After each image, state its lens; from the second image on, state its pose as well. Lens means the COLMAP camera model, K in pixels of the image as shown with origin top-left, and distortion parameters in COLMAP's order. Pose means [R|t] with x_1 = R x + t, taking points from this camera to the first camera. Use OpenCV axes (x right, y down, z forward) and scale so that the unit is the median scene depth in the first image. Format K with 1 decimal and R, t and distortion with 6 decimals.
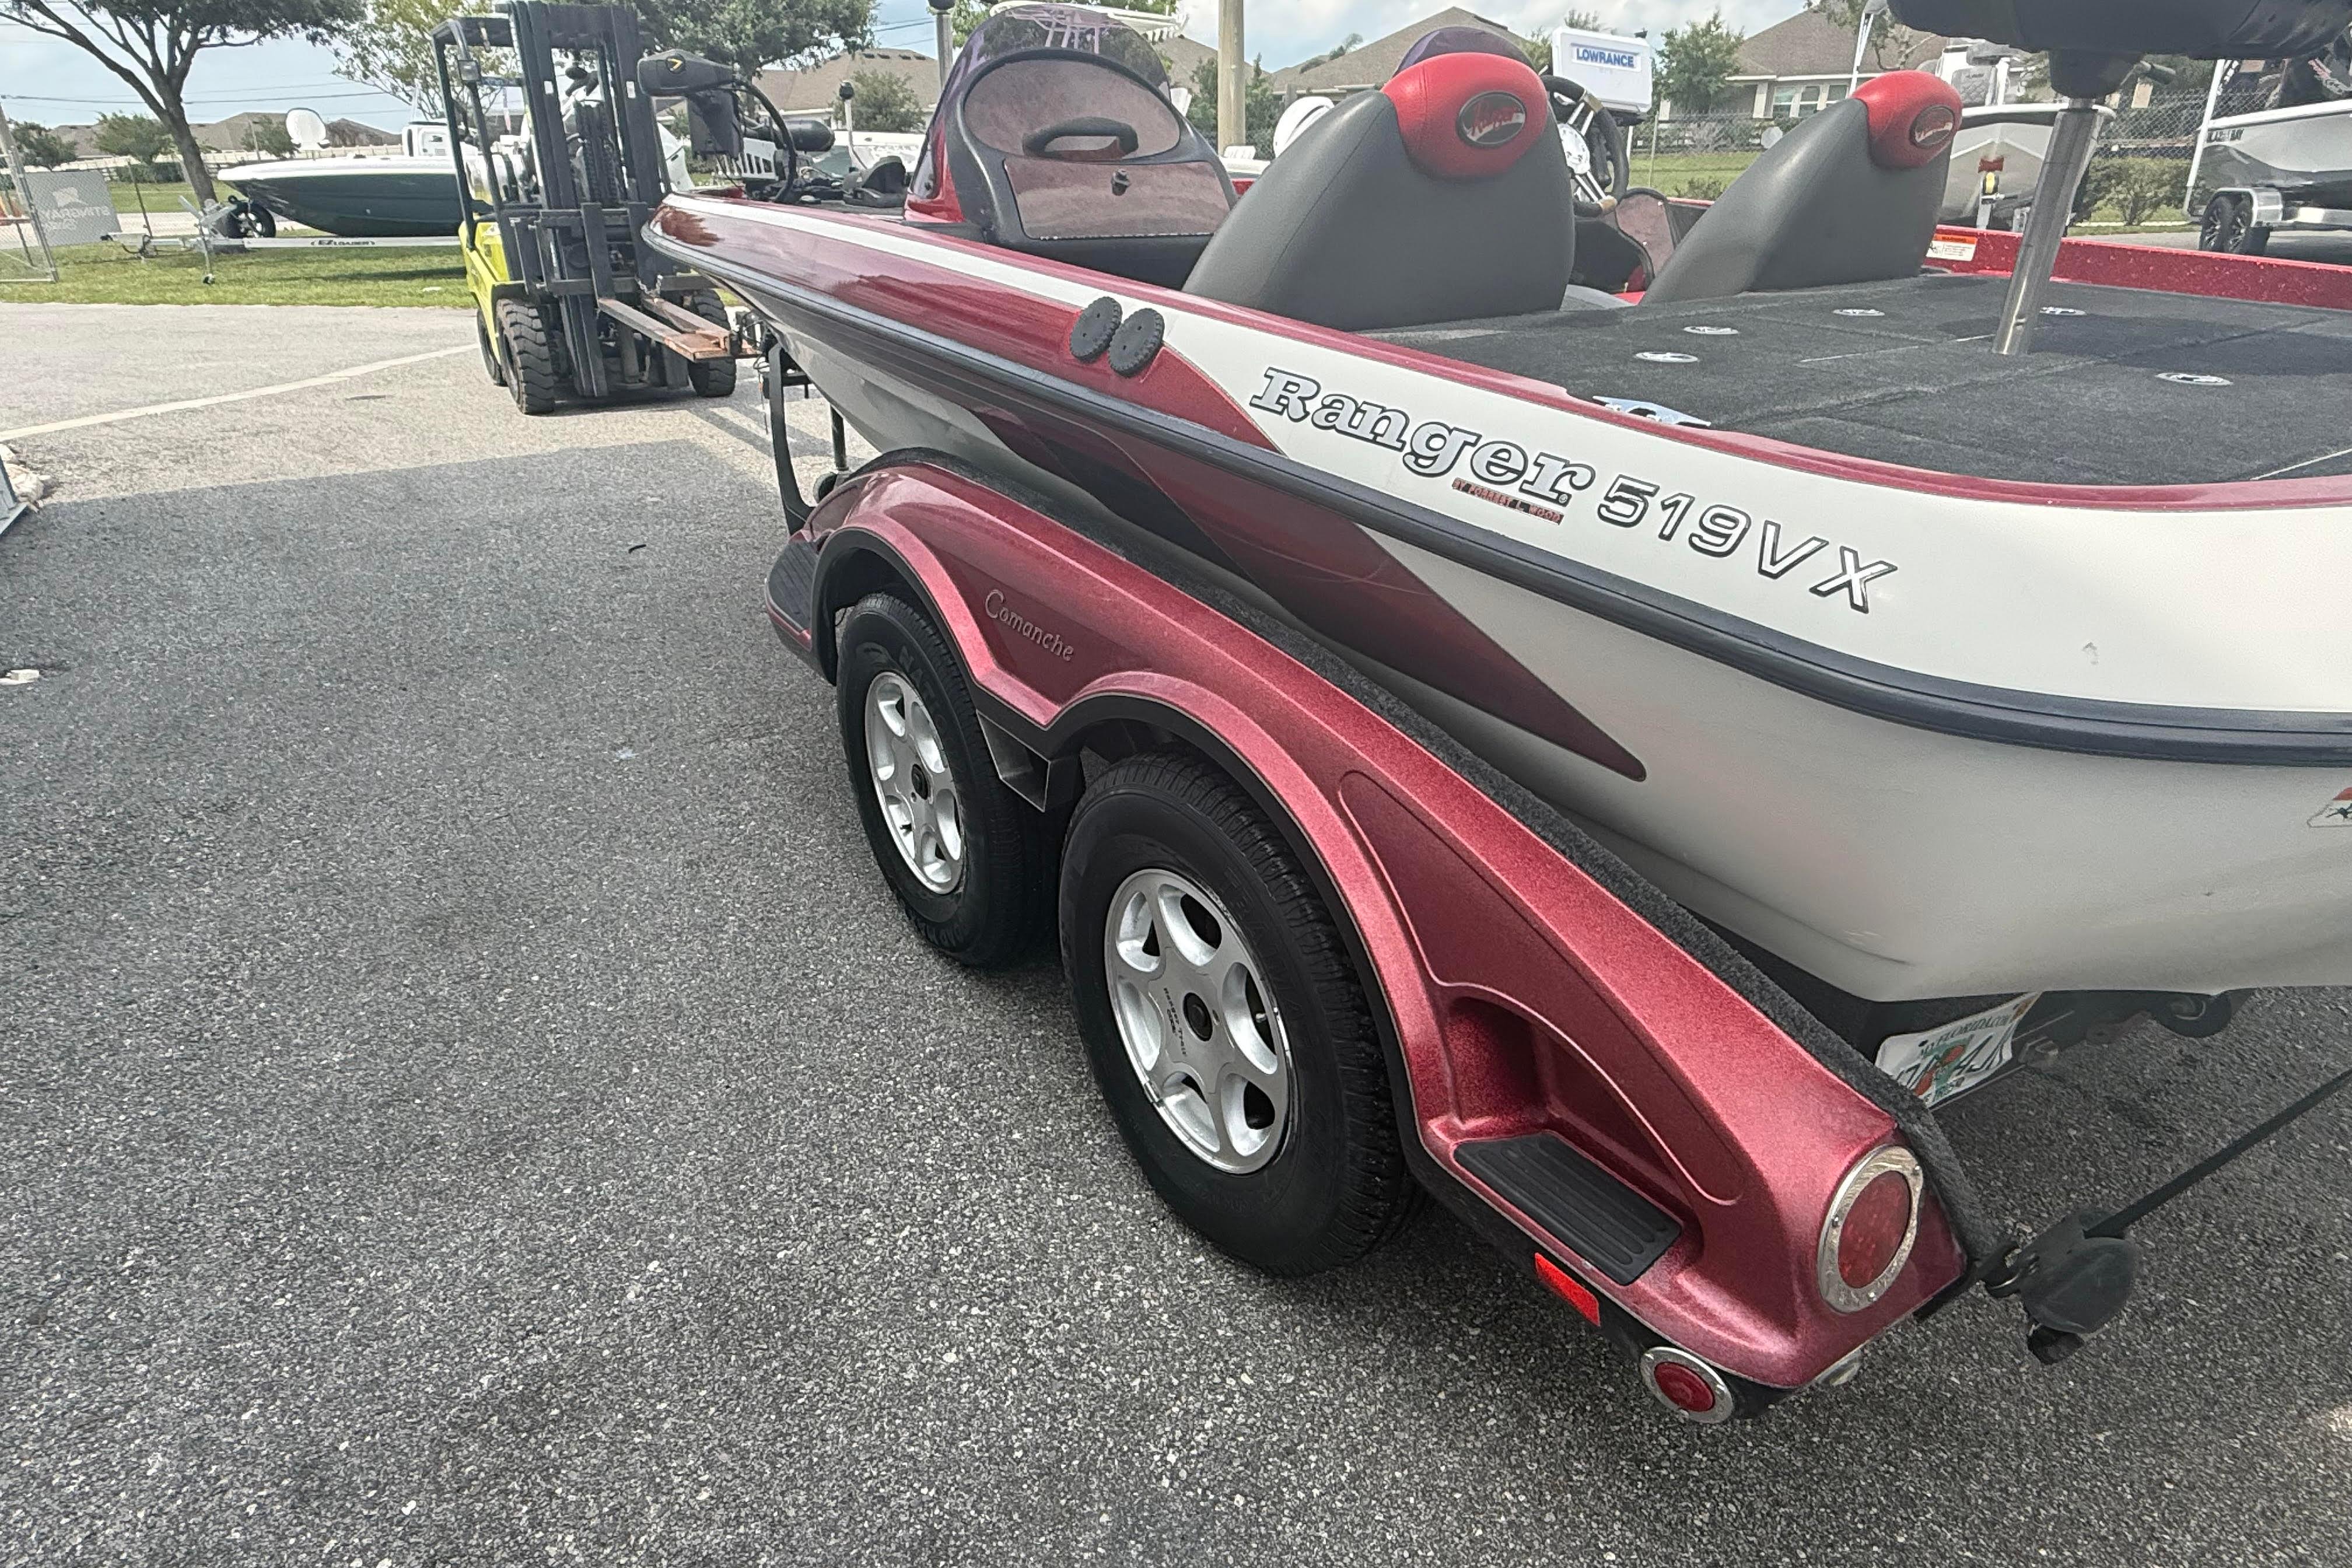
lens RADIAL K [[1367.7, 0, 1167.4], [0, 1367.7, 787.7], [0, 0, 1]] dist [0.001110, 0.001450]
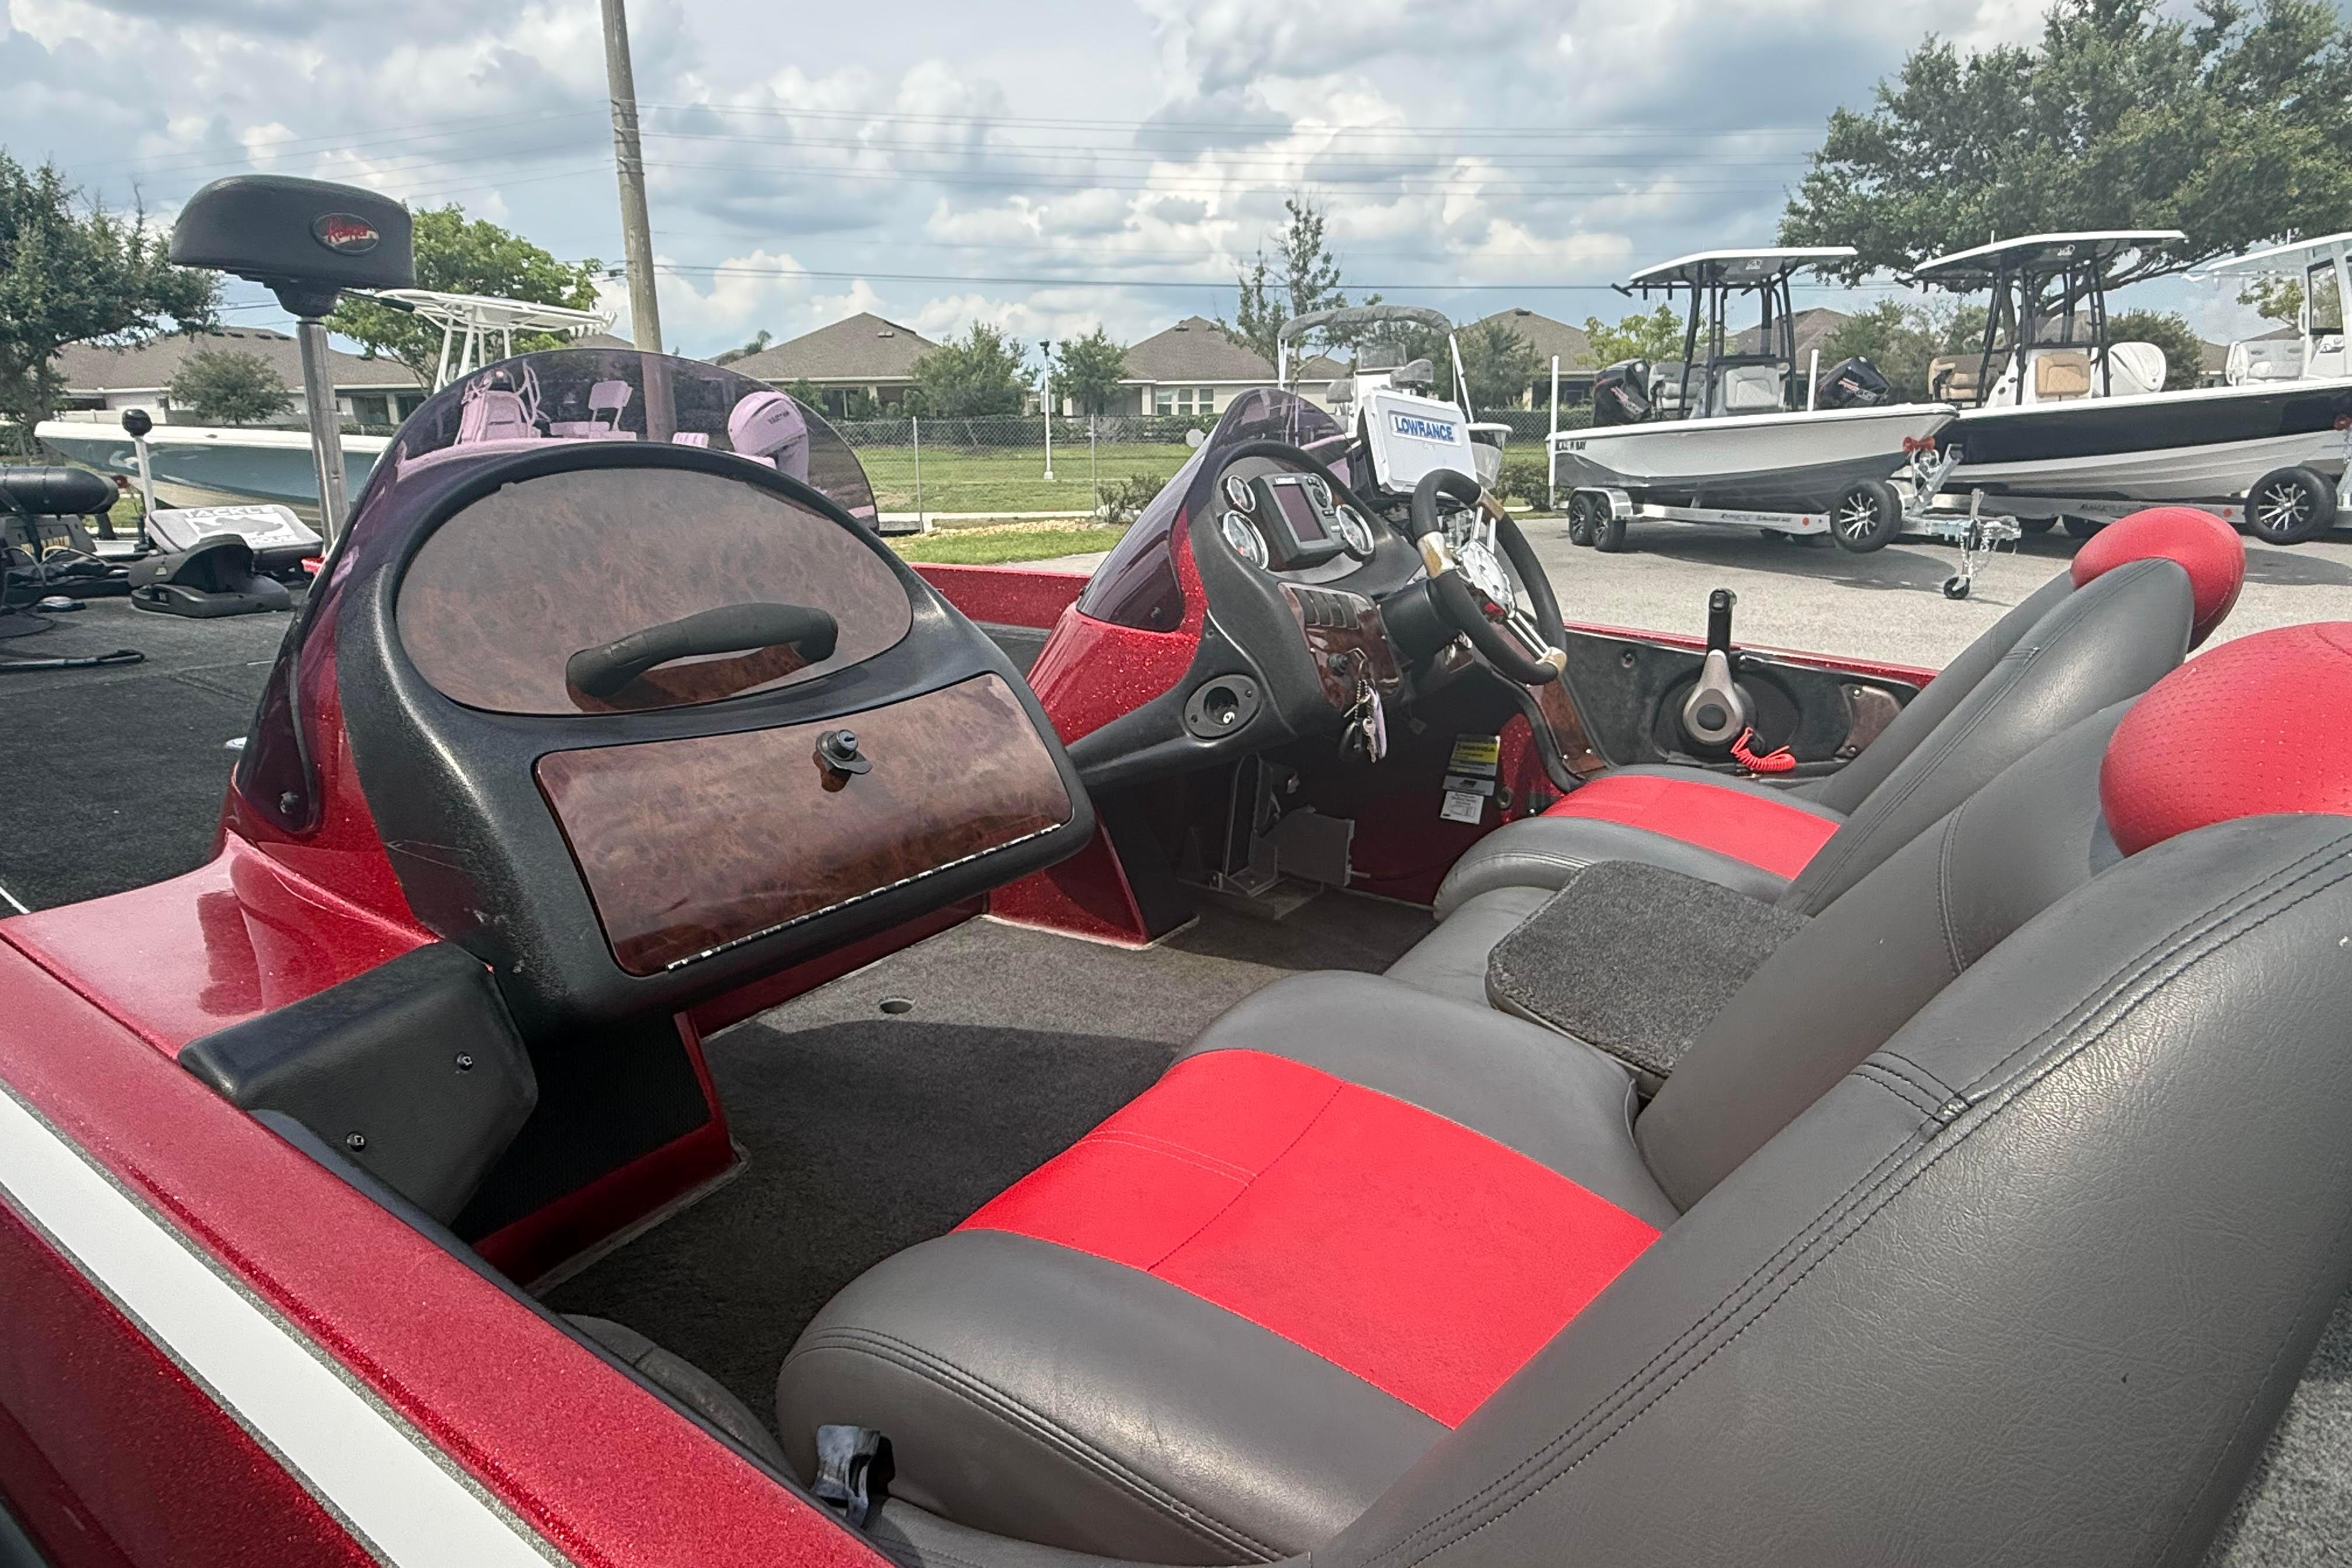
lens RADIAL K [[1367.7, 0, 1167.4], [0, 1367.7, 787.7], [0, 0, 1]] dist [0.001110, 0.001450]
pose [[0.923538, -0.087611, 0.373366, -0.147324], [0.154539, 0.976032, -0.153232, -0.543955], [-0.350992, 0.199215, 0.914941, 0.903322]]
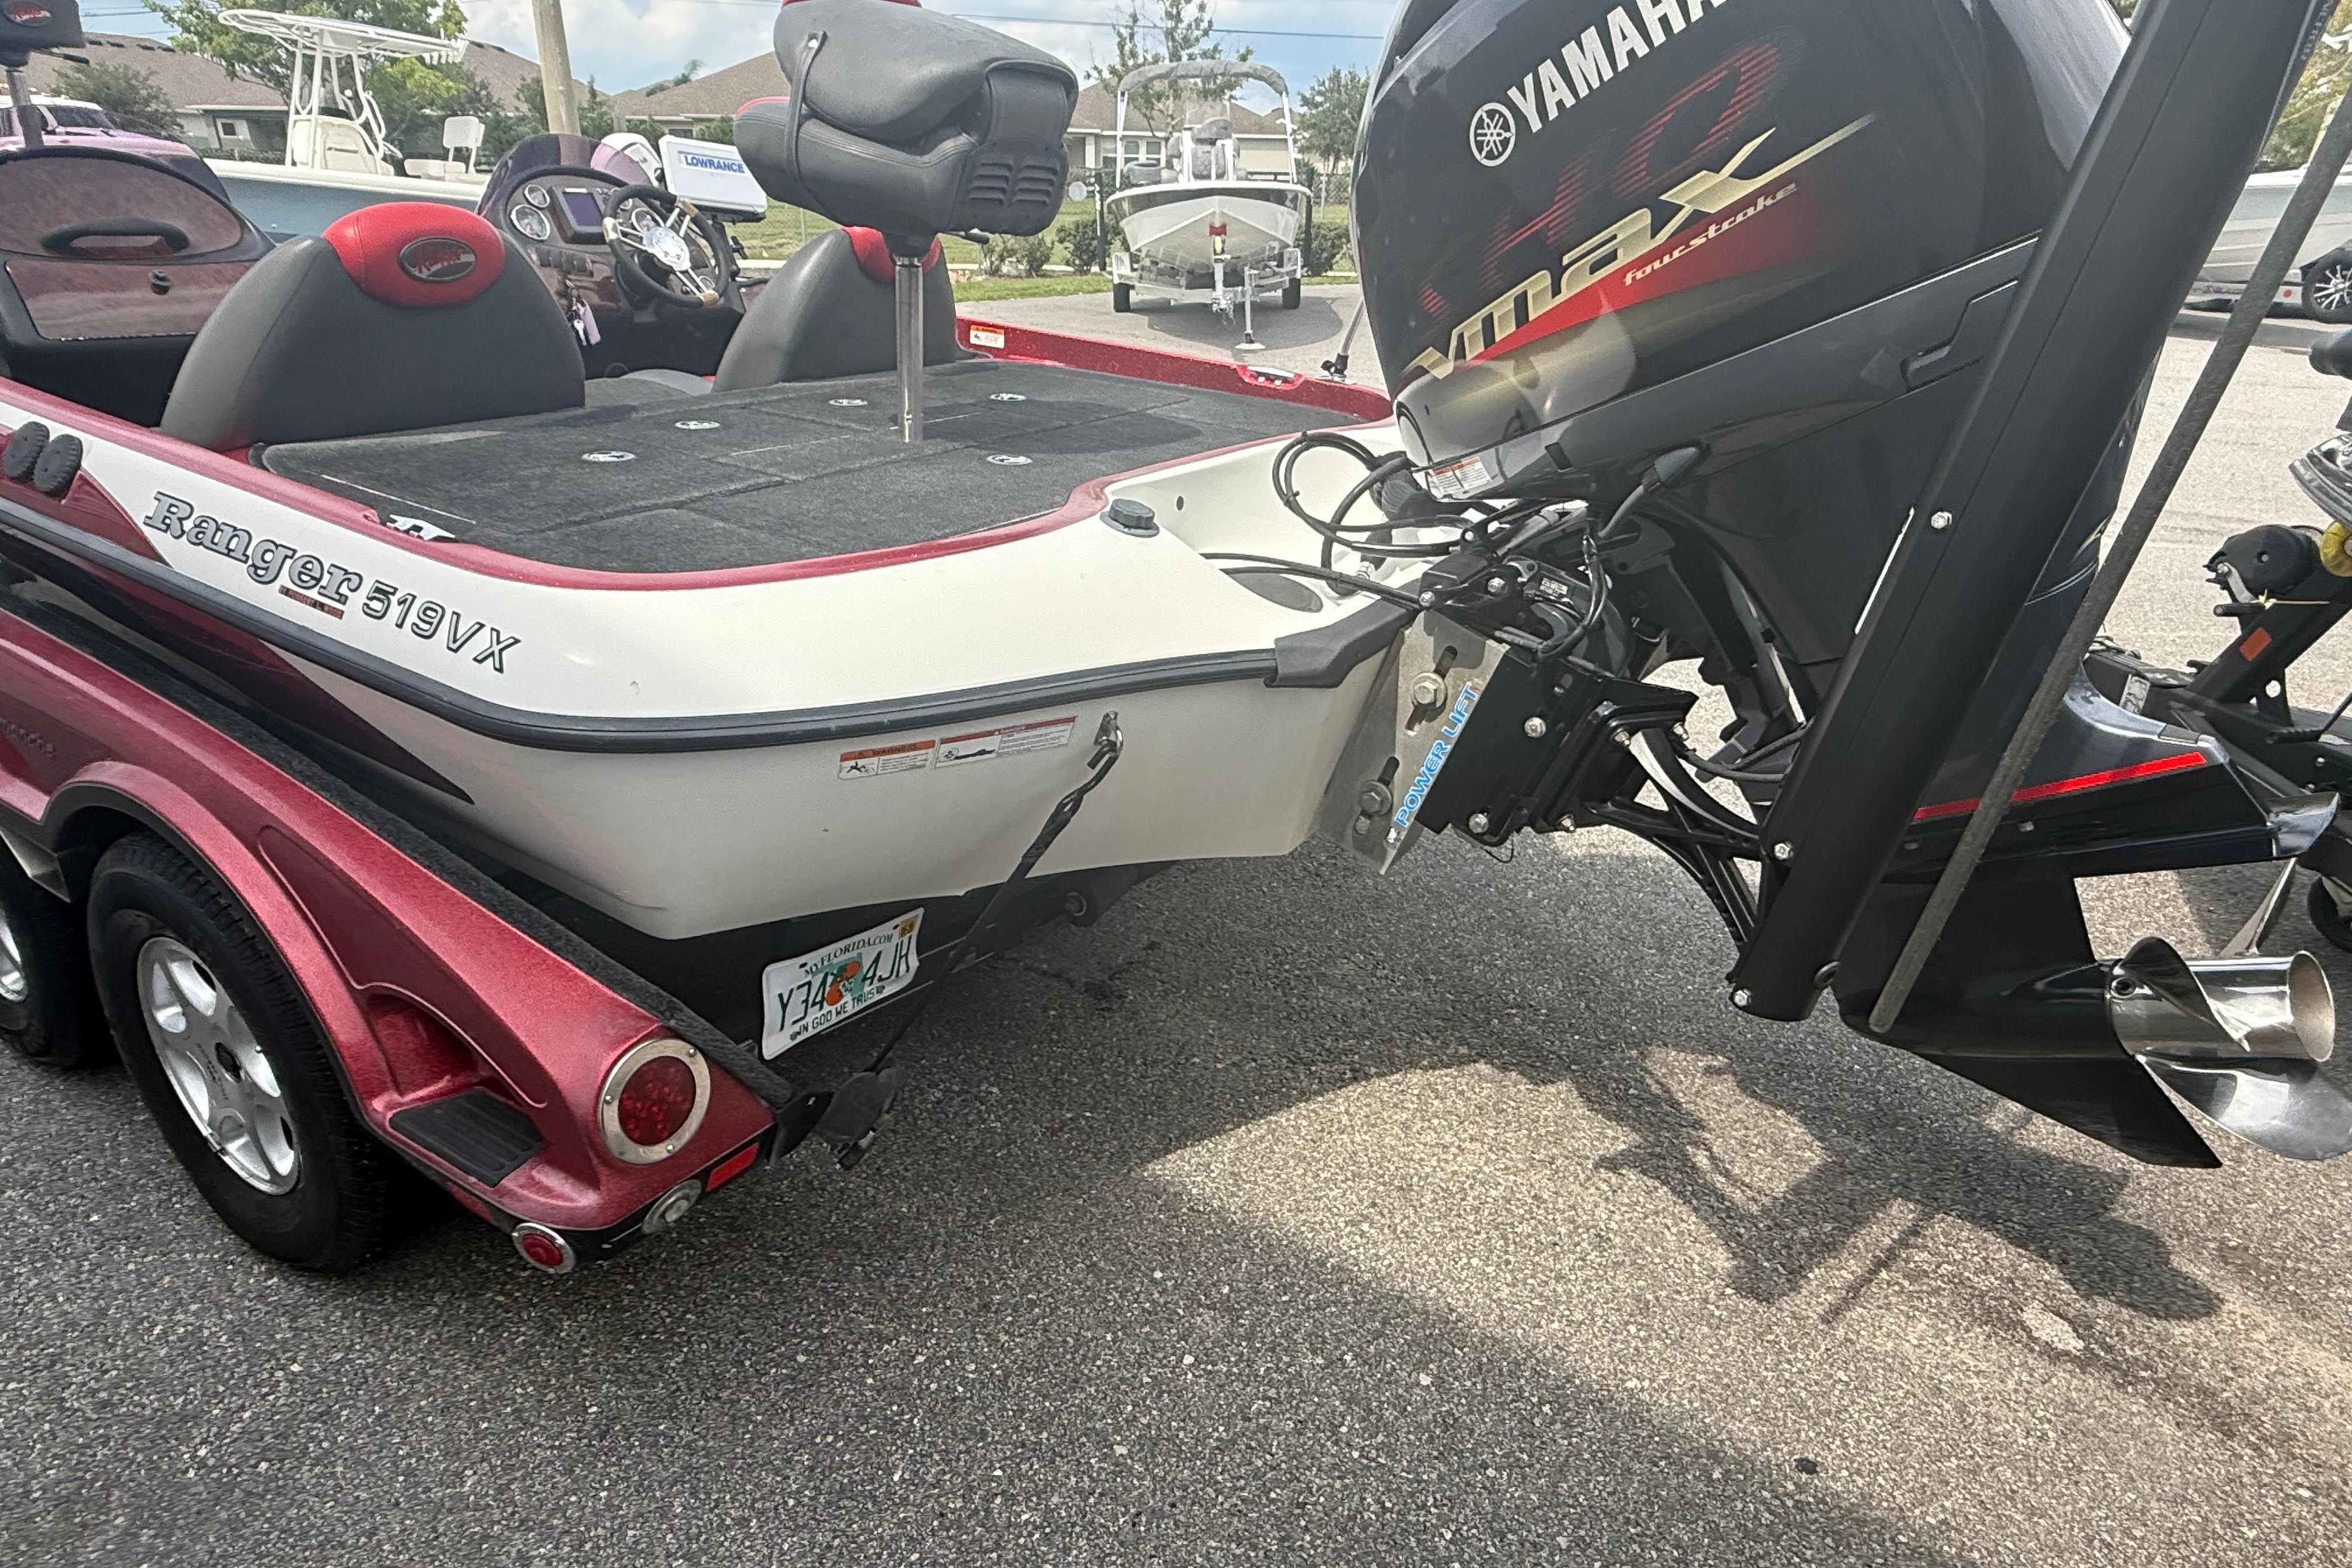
lens RADIAL K [[1364.4, 0, 1177.2], [0, 1364.4, 774.4], [0, 0, 1]] dist [0.003127, -0.001550]
pose [[0.911840, -0.127670, 0.390191, 0.326710], [0.138373, 0.990380, 0.000688, 0.042552], [-0.386525, 0.053364, 0.920734, -0.334188]]
